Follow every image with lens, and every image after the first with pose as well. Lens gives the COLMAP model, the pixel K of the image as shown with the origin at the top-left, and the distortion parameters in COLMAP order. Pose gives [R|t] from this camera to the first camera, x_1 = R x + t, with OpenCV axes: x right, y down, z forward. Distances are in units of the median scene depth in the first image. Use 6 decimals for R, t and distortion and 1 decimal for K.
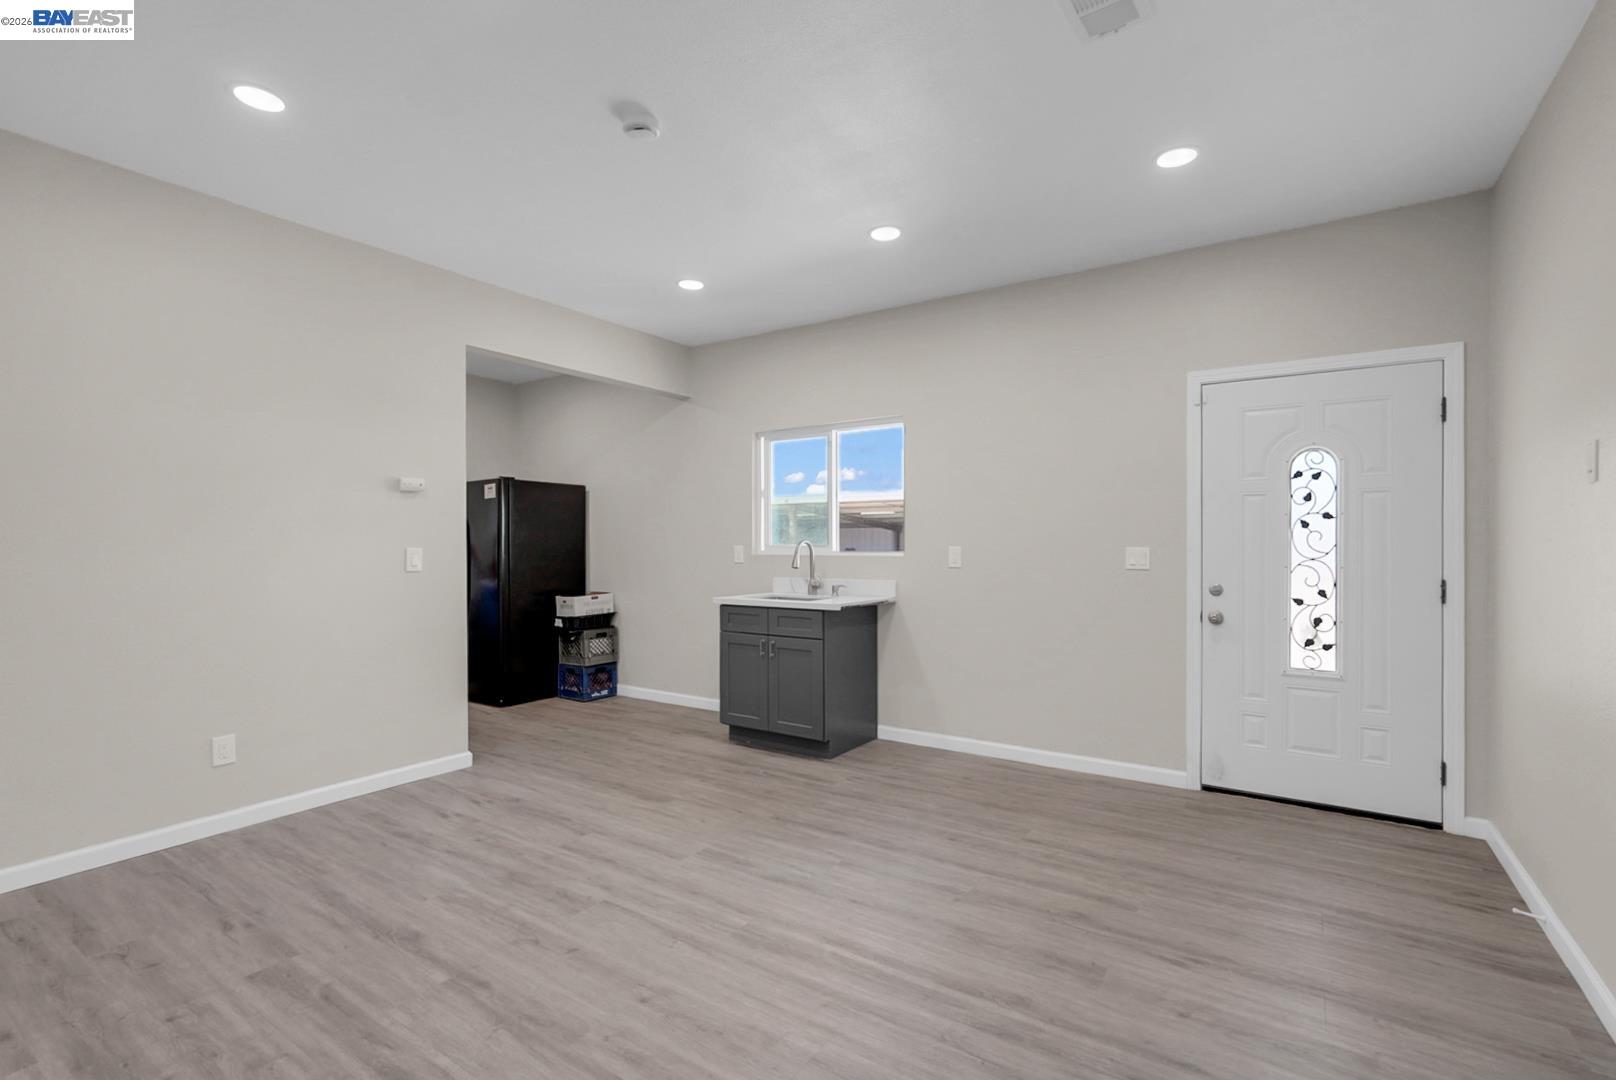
lens RADIAL K [[712.6, 0, 818.7], [0, 712.6, 547.3], [0, 0, 1]] dist [-0.001552, 0.000417]
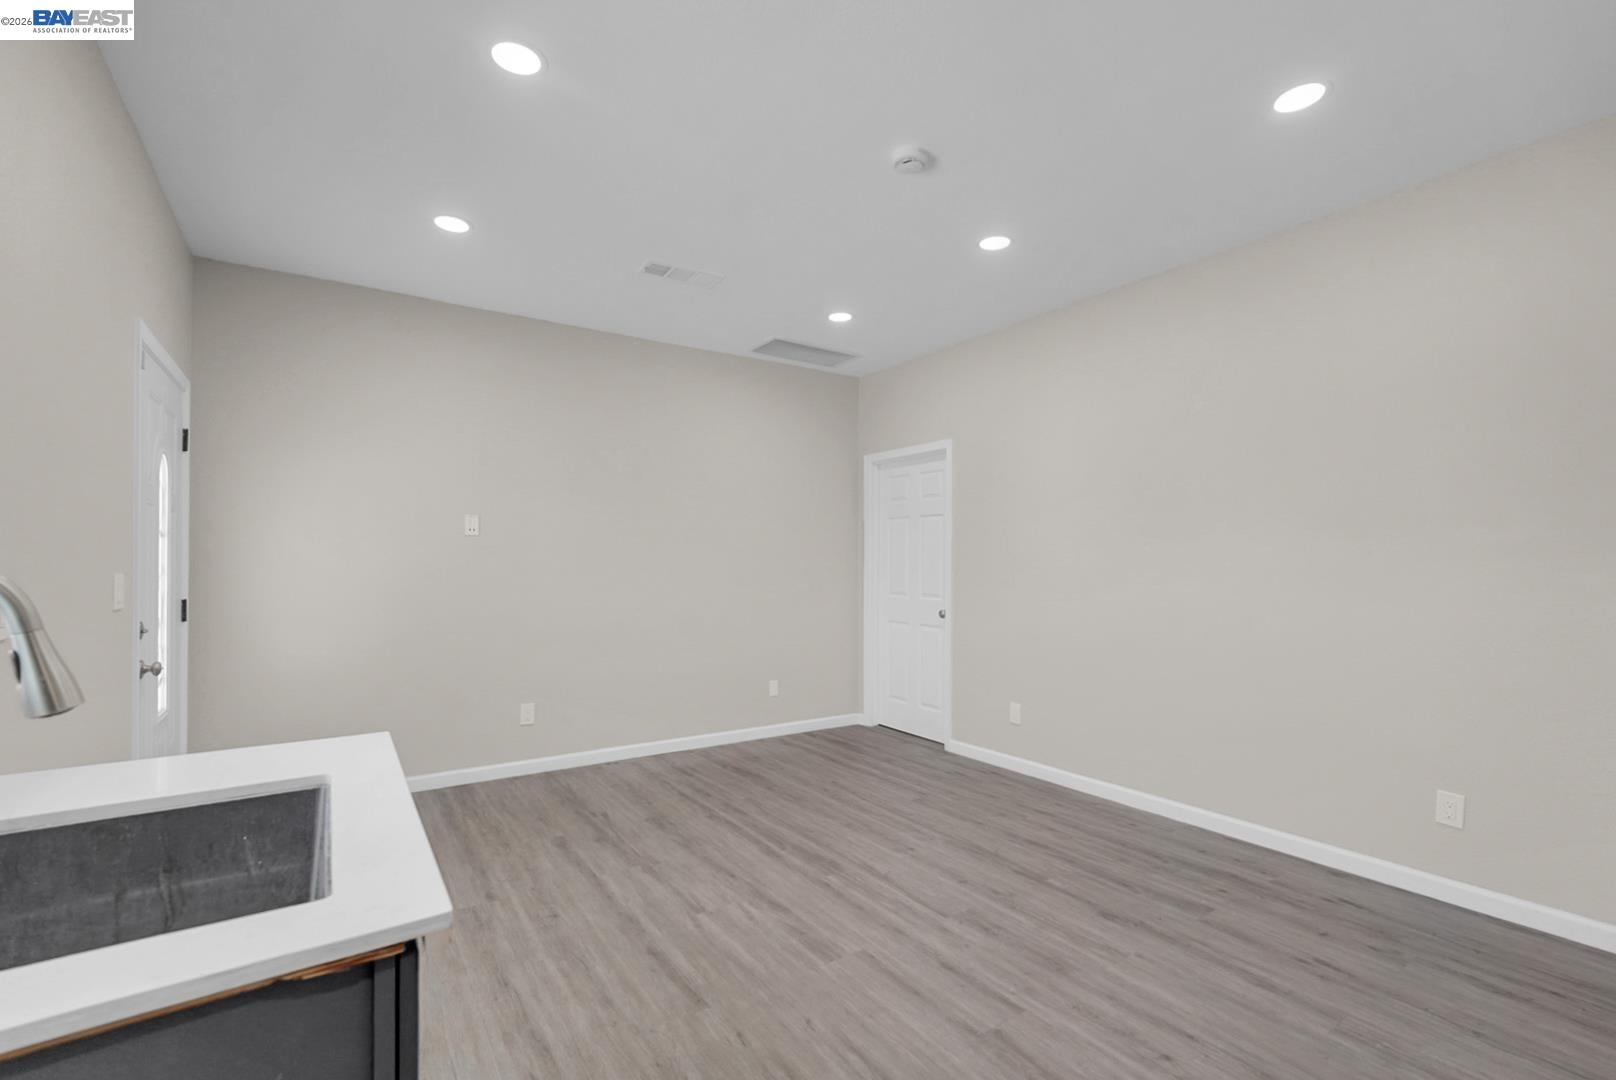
lens RADIAL K [[712.6, 0, 818.7], [0, 712.6, 547.3], [0, 0, 1]] dist [-0.001552, 0.000417]
pose [[-0.926030, 0.009601, 0.377328, -0.530990], [0.003210, 0.999841, -0.017561, -0.021057], [-0.377436, -0.015050, -0.925913, 2.055182]]
